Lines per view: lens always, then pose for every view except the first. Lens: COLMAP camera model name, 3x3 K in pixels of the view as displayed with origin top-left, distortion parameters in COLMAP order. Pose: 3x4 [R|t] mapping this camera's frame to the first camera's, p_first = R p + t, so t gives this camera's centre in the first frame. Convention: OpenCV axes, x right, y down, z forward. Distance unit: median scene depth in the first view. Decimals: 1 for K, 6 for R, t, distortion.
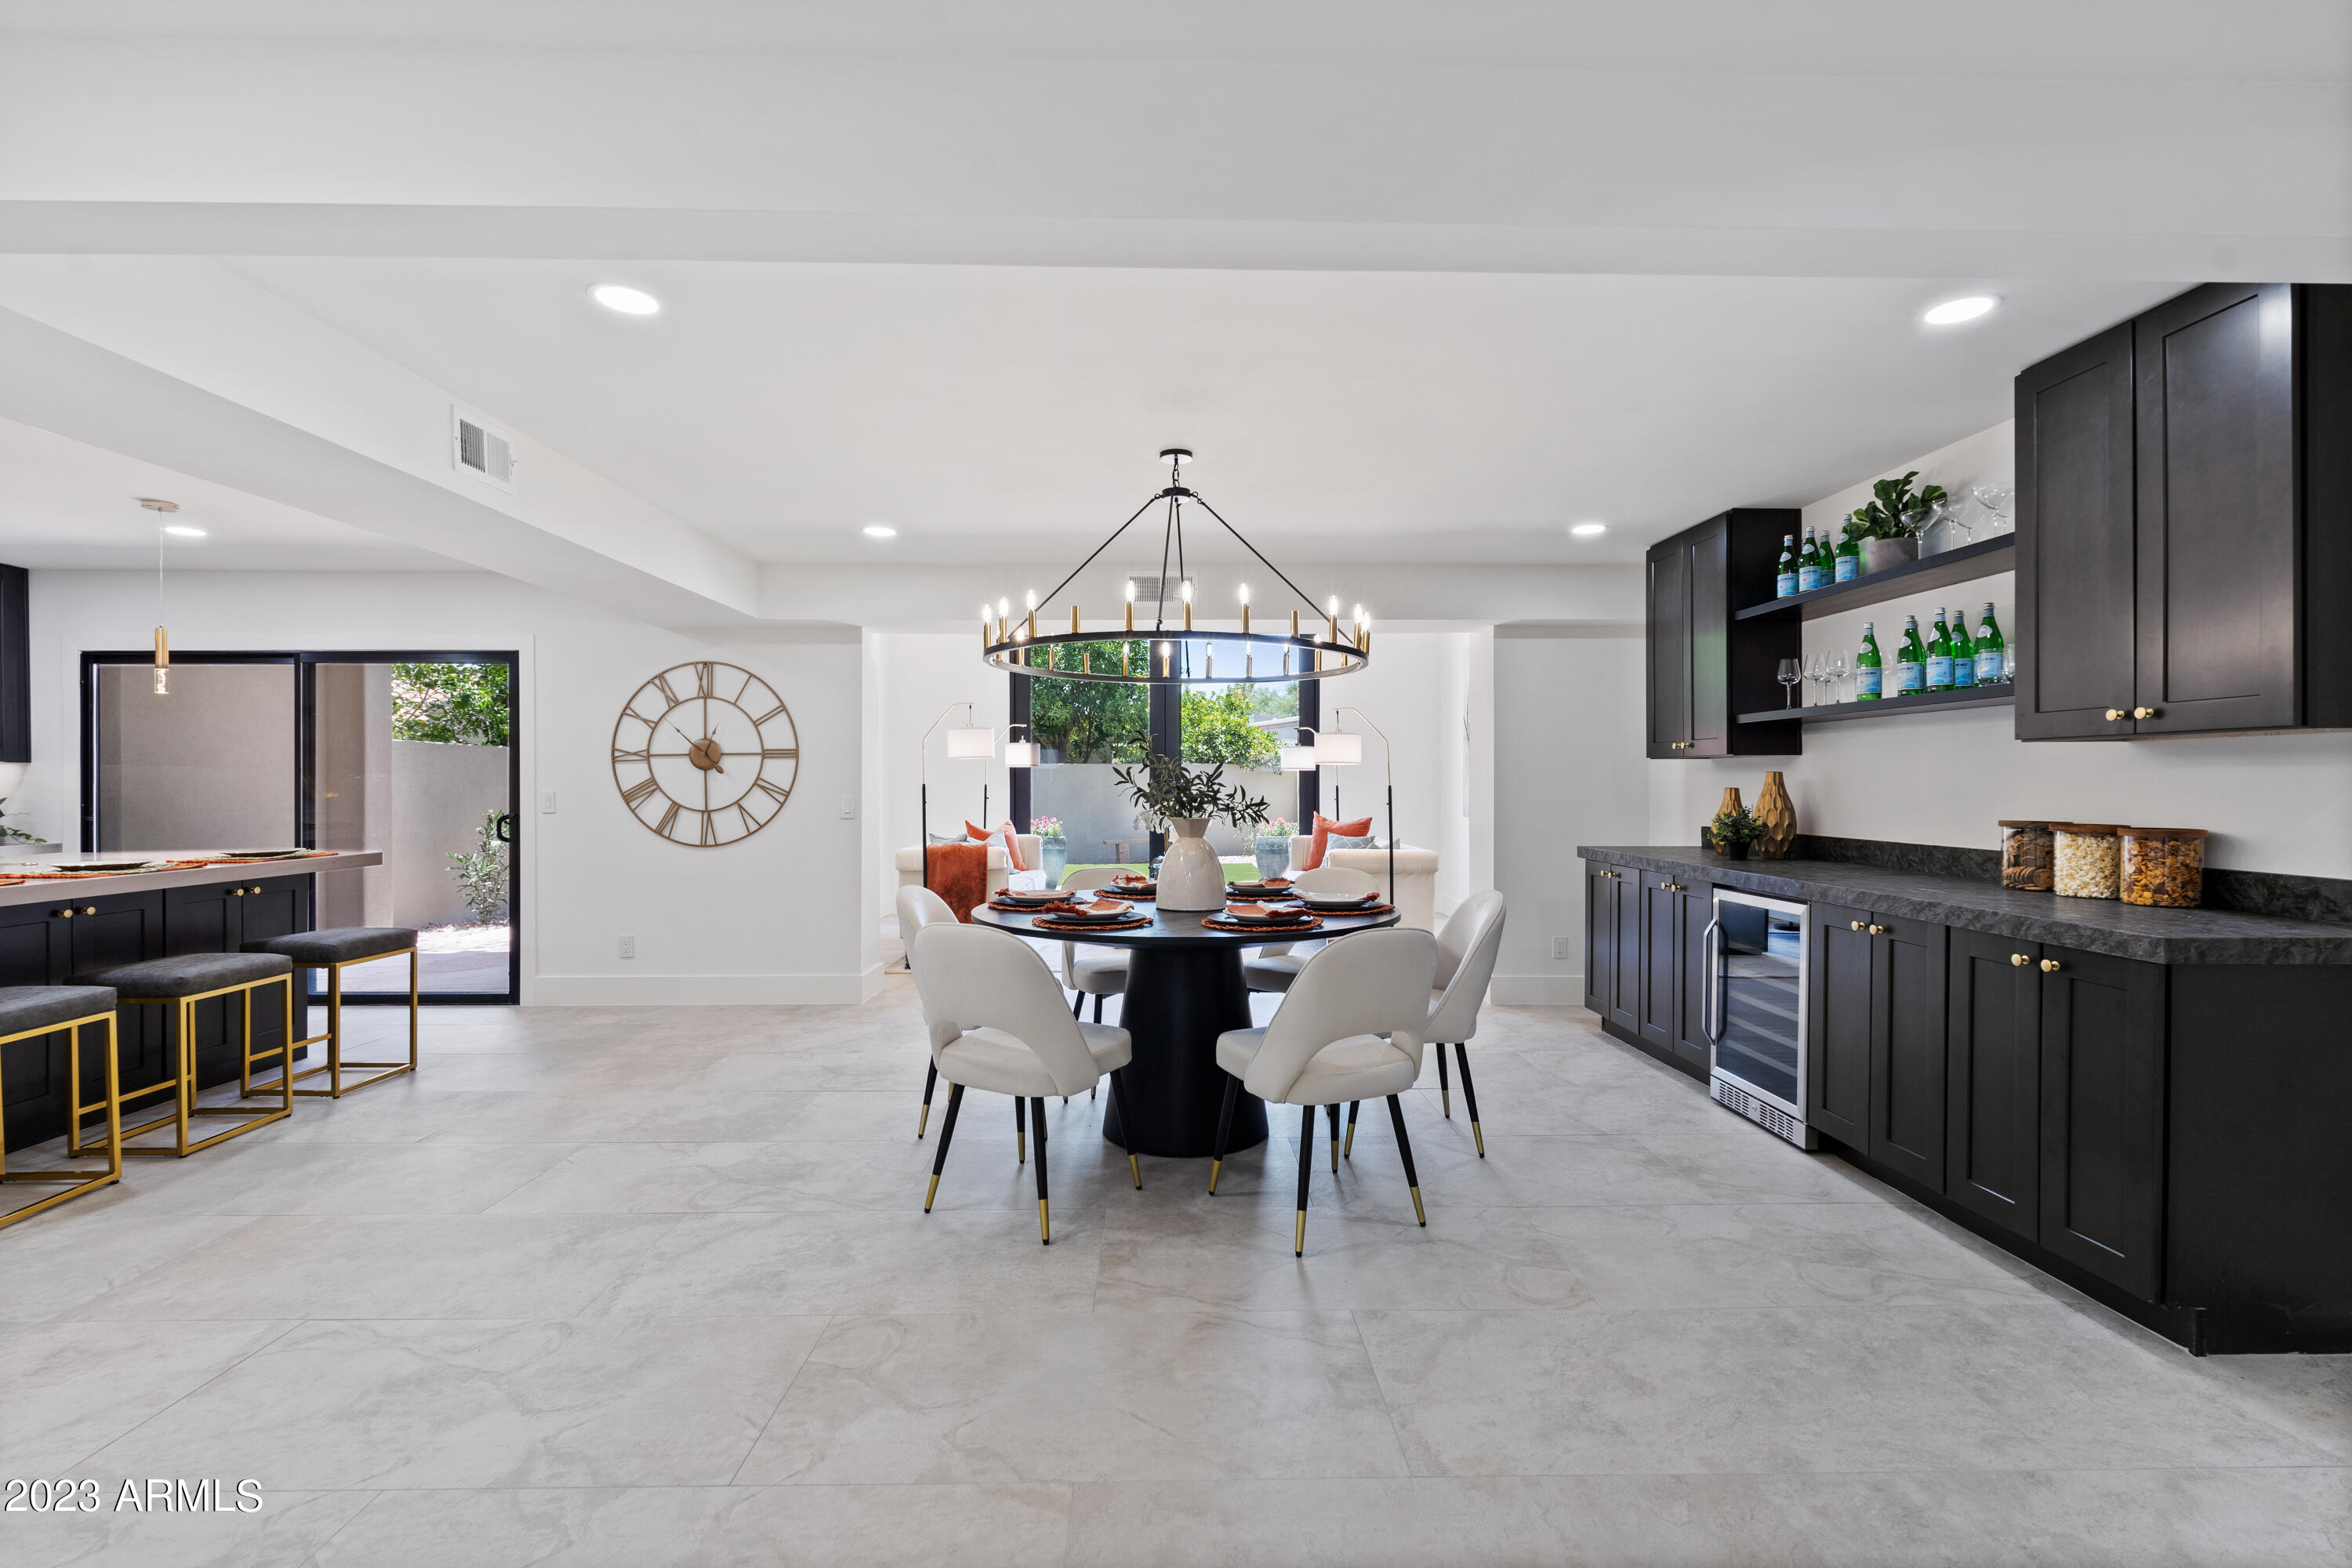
lens RADIAL K [[1059.2, 0, 1182.8], [0, 1059.2, 790.1], [0, 0, 1]] dist [-0.002695, -0.000278]
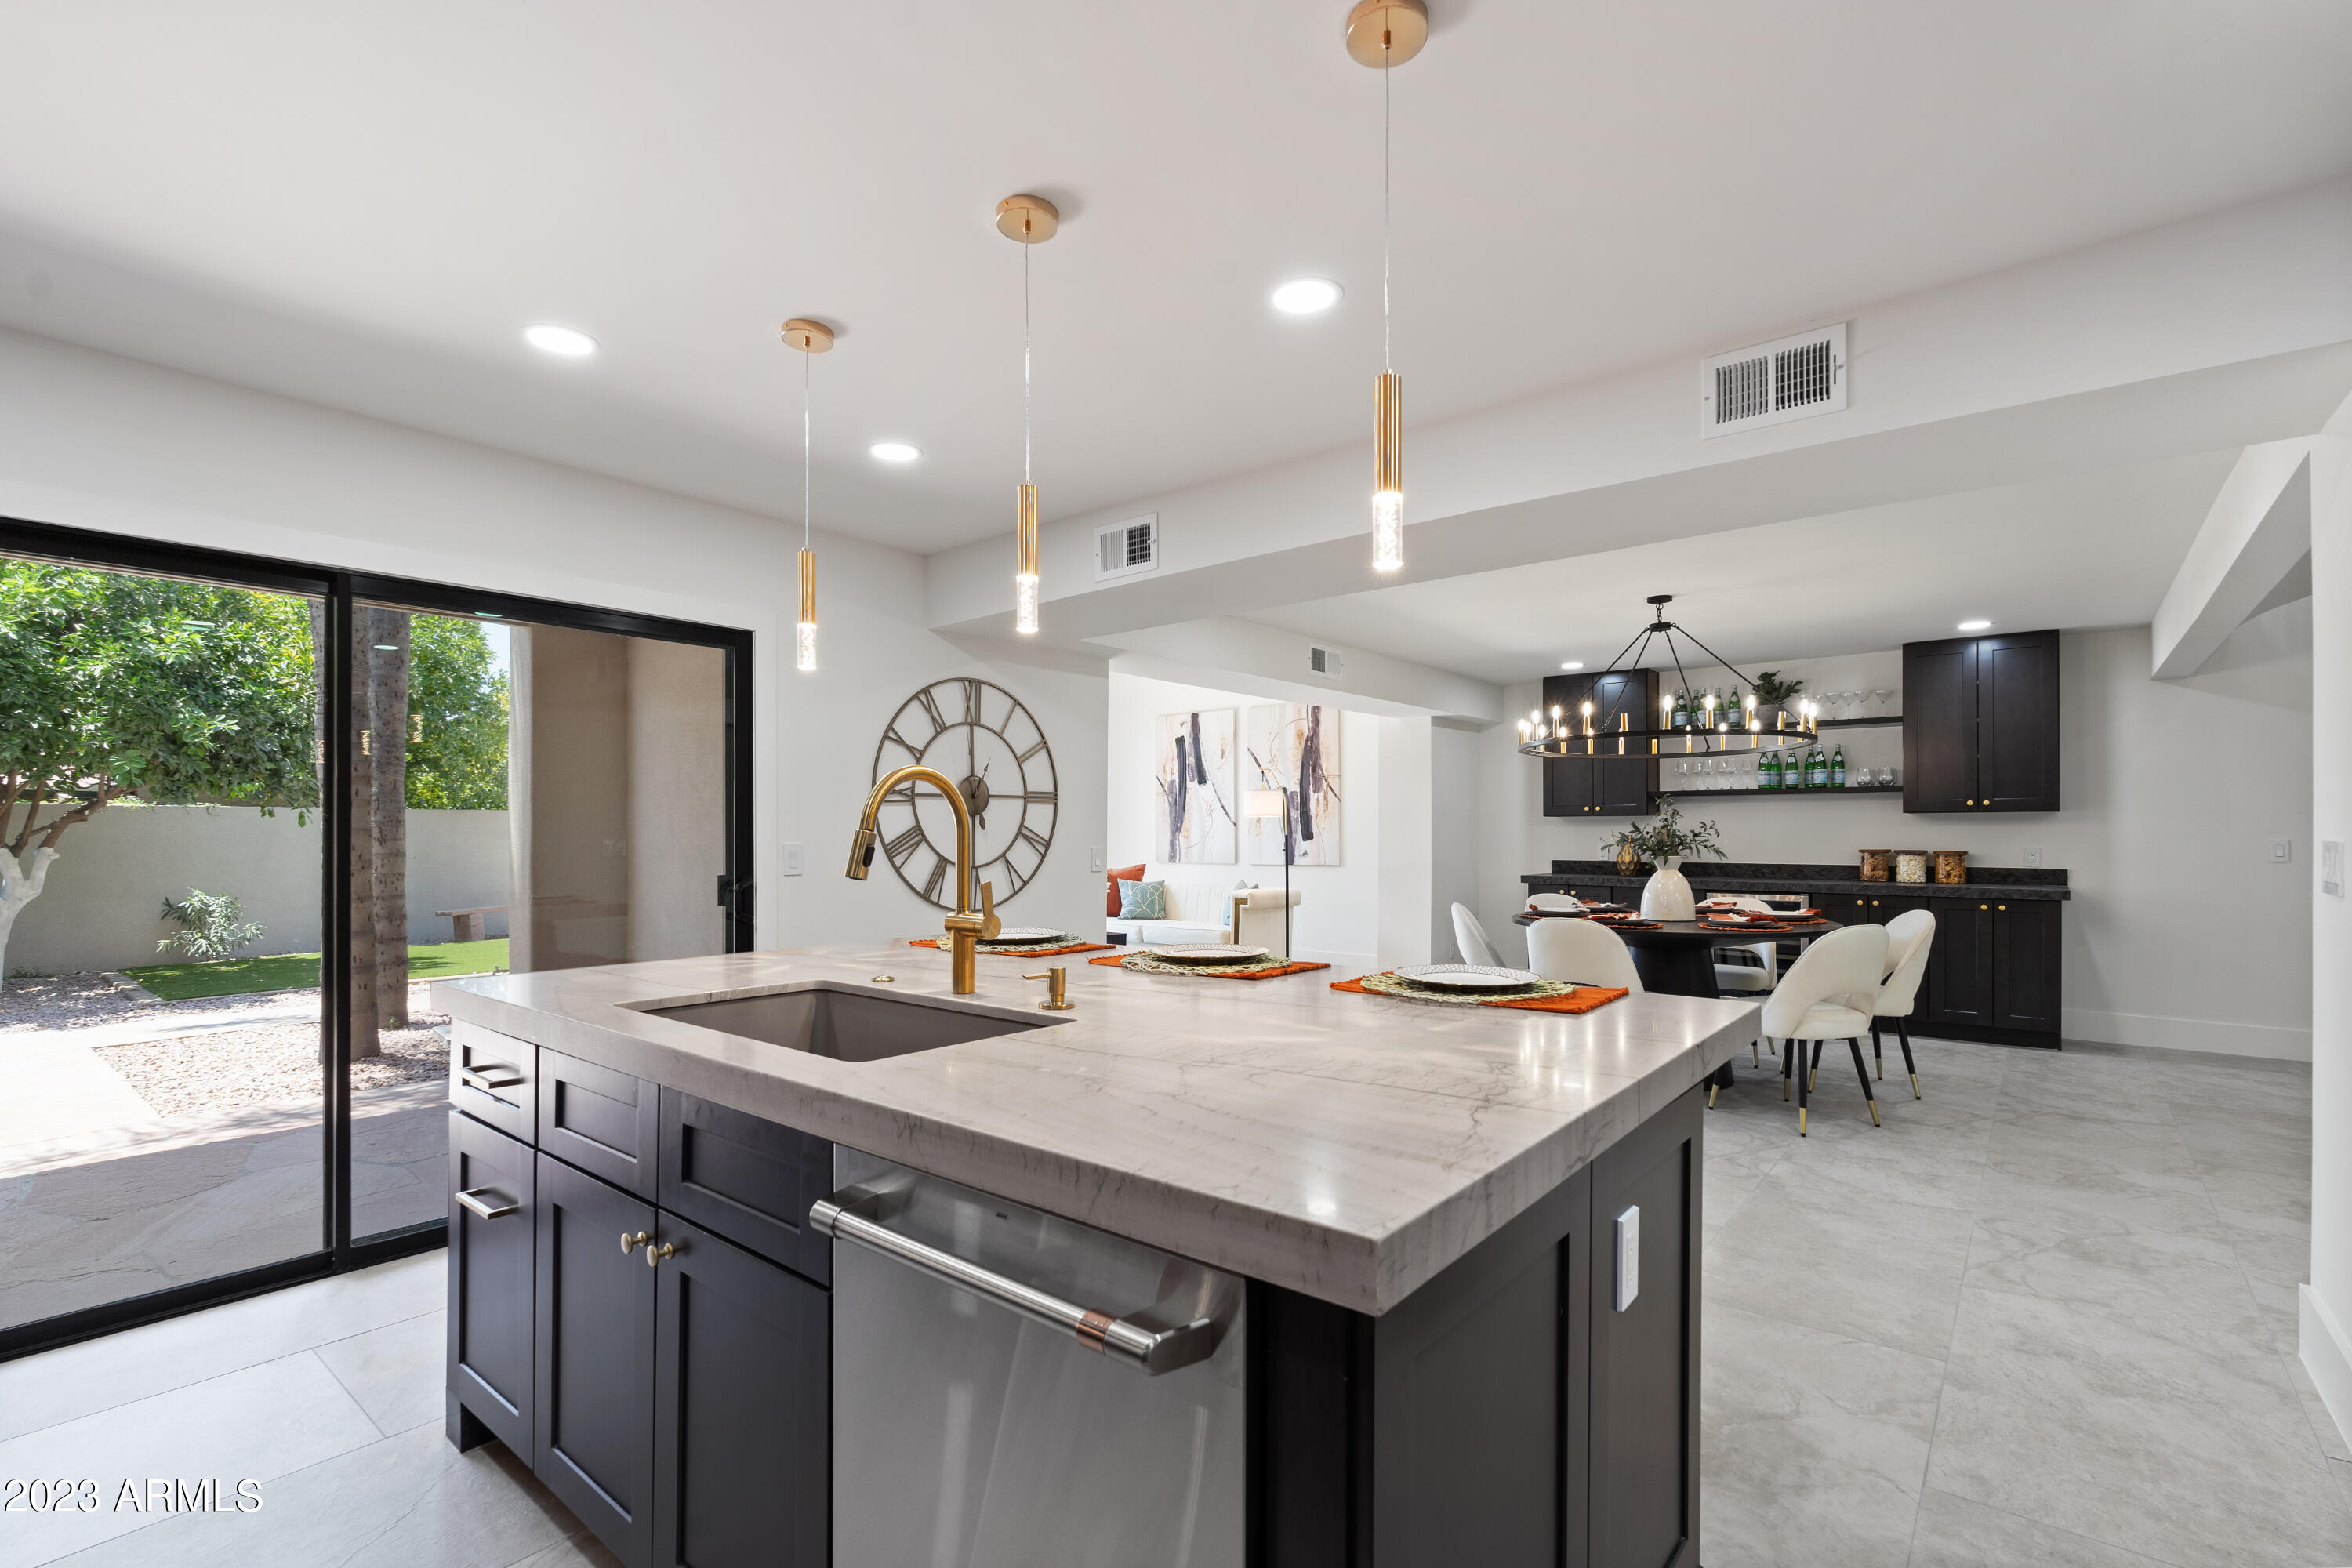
lens RADIAL K [[1059.2, 0, 1180.4], [0, 1059.2, 834.5], [0, 0, 1]] dist [-0.002695, -0.000278]
pose [[0.653038, -0.001155, 0.757324, -1.399933], [0.005498, 0.999980, -0.003216, -0.001733], [-0.757305, 0.006263, 0.653031, 0.535881]]
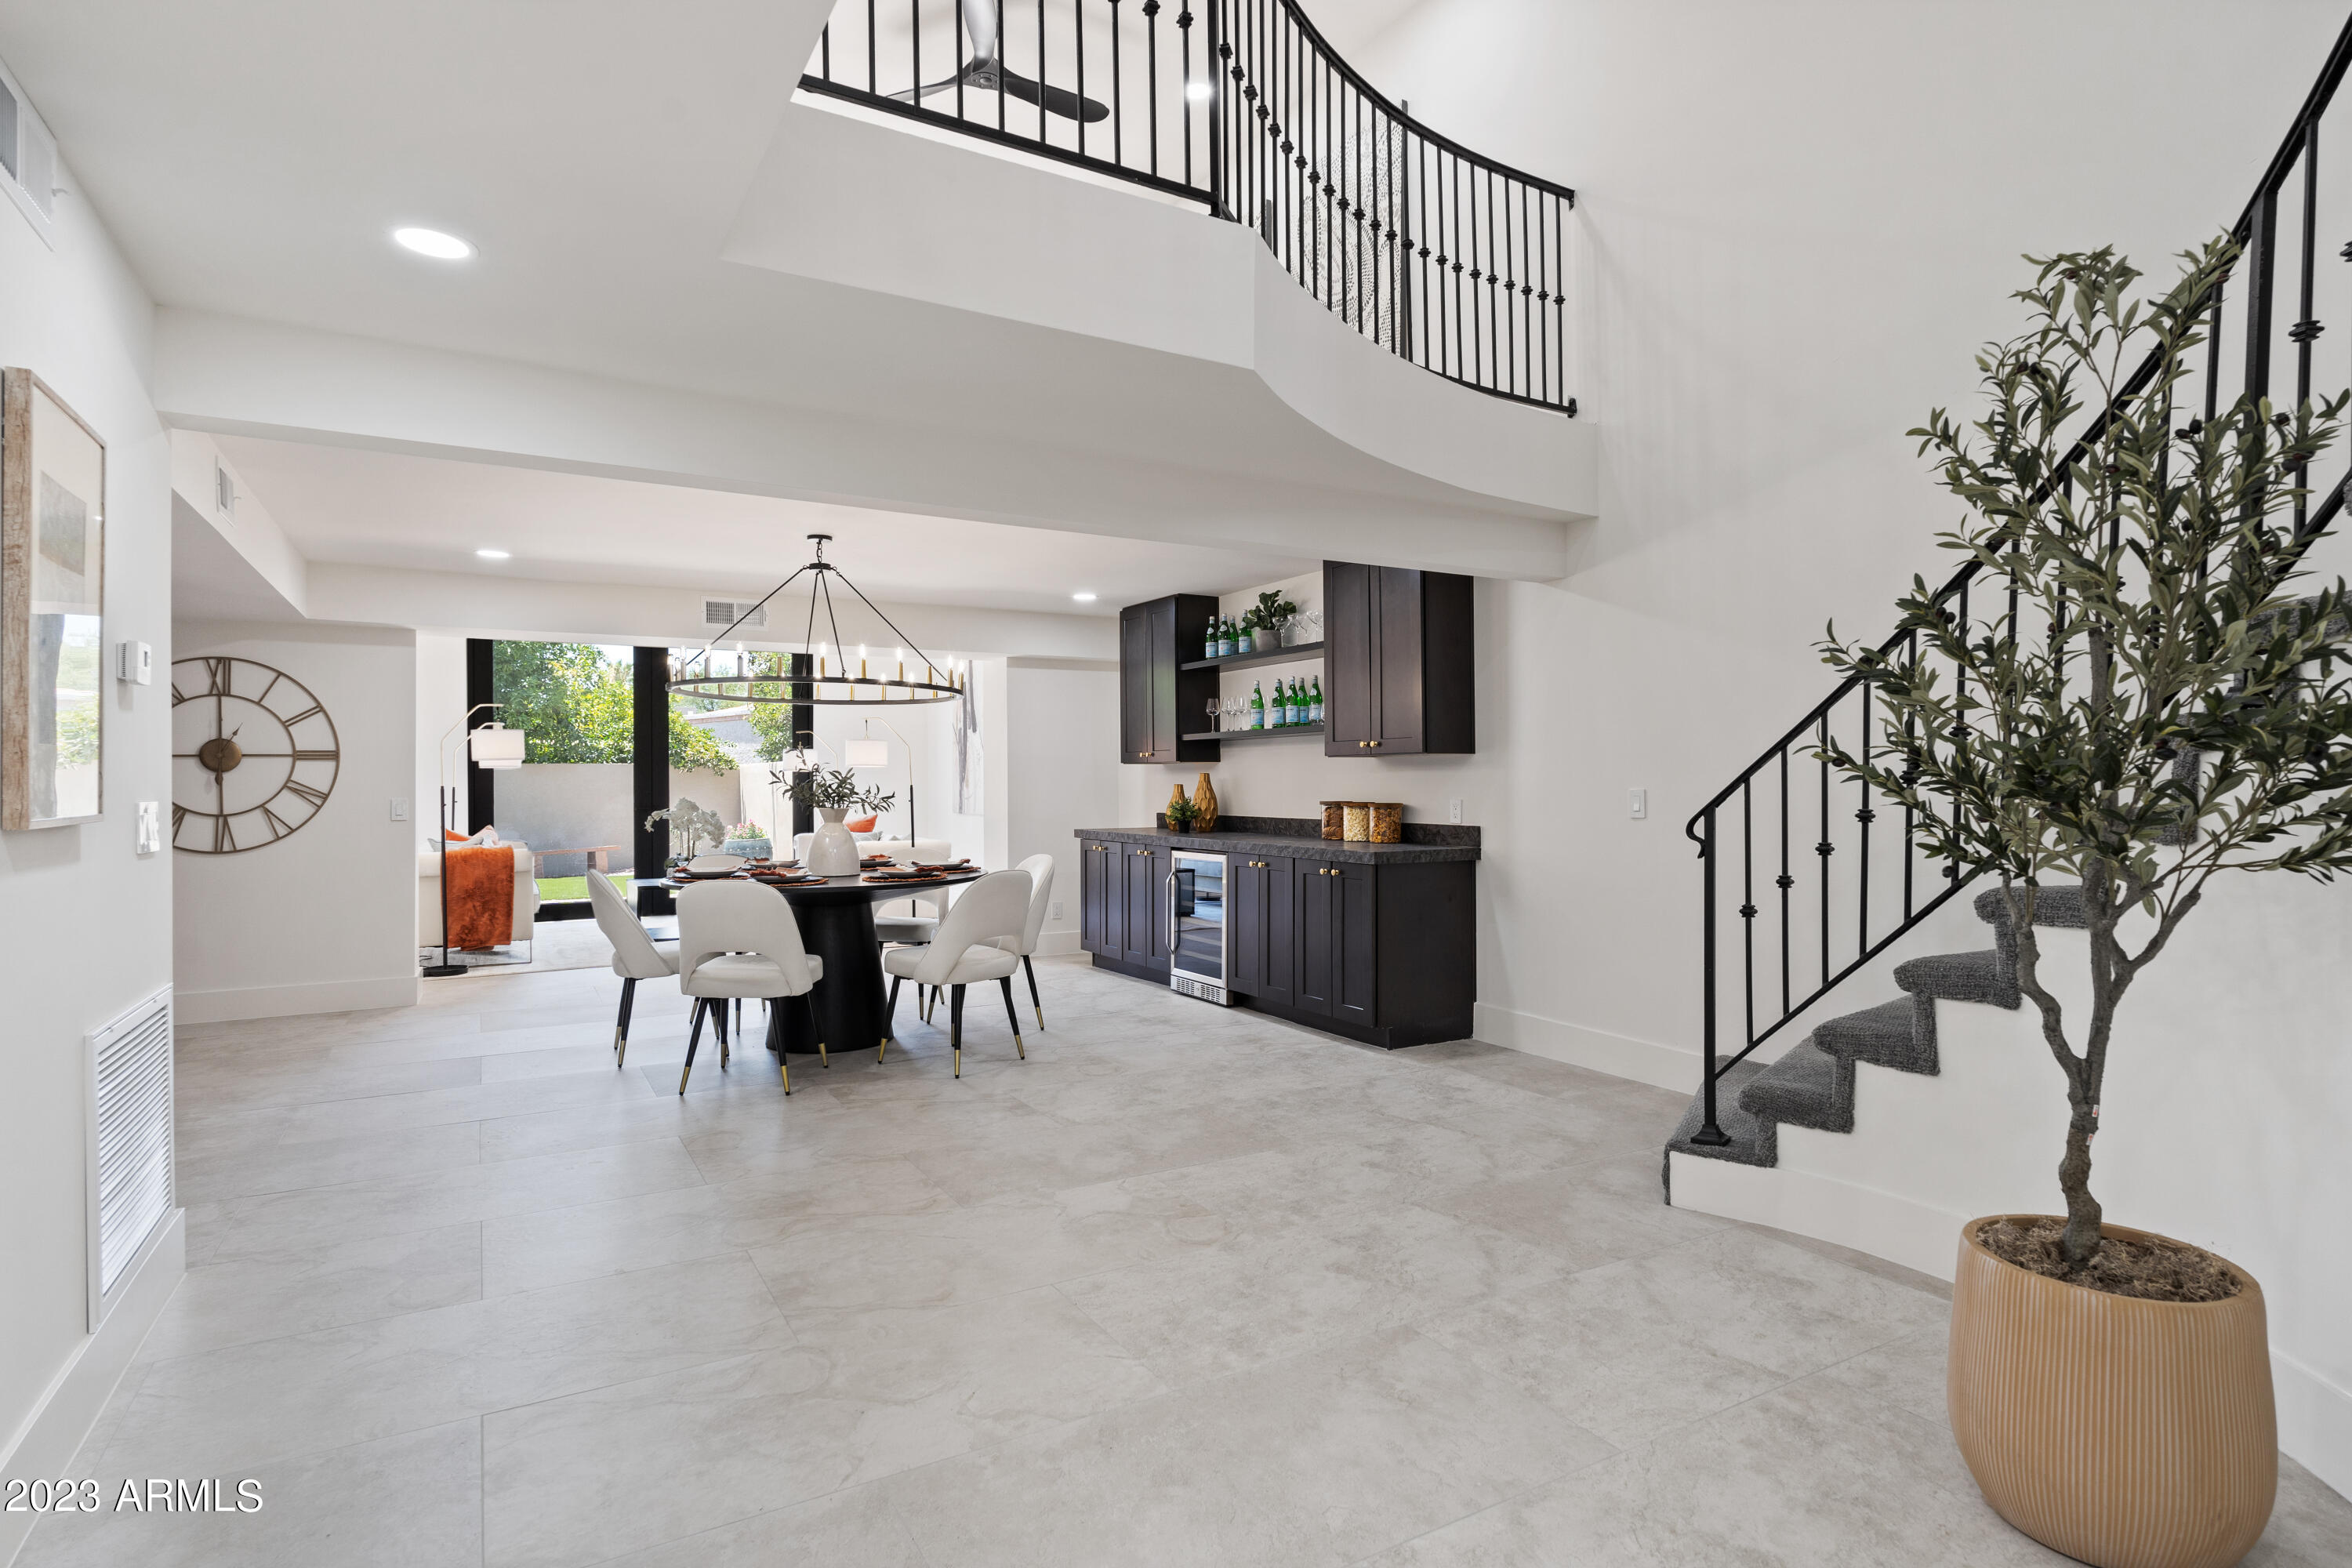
lens RADIAL K [[1201.9, 0, 1182.2], [0, 1201.9, 779.3], [0, 0, 1]] dist [-0.000506, -0.000198]
pose [[0.874324, -0.003424, 0.485331, -0.325129], [0.008545, 0.999929, -0.008339, 0.005508], [-0.485268, 0.011438, 0.874291, -0.519598]]
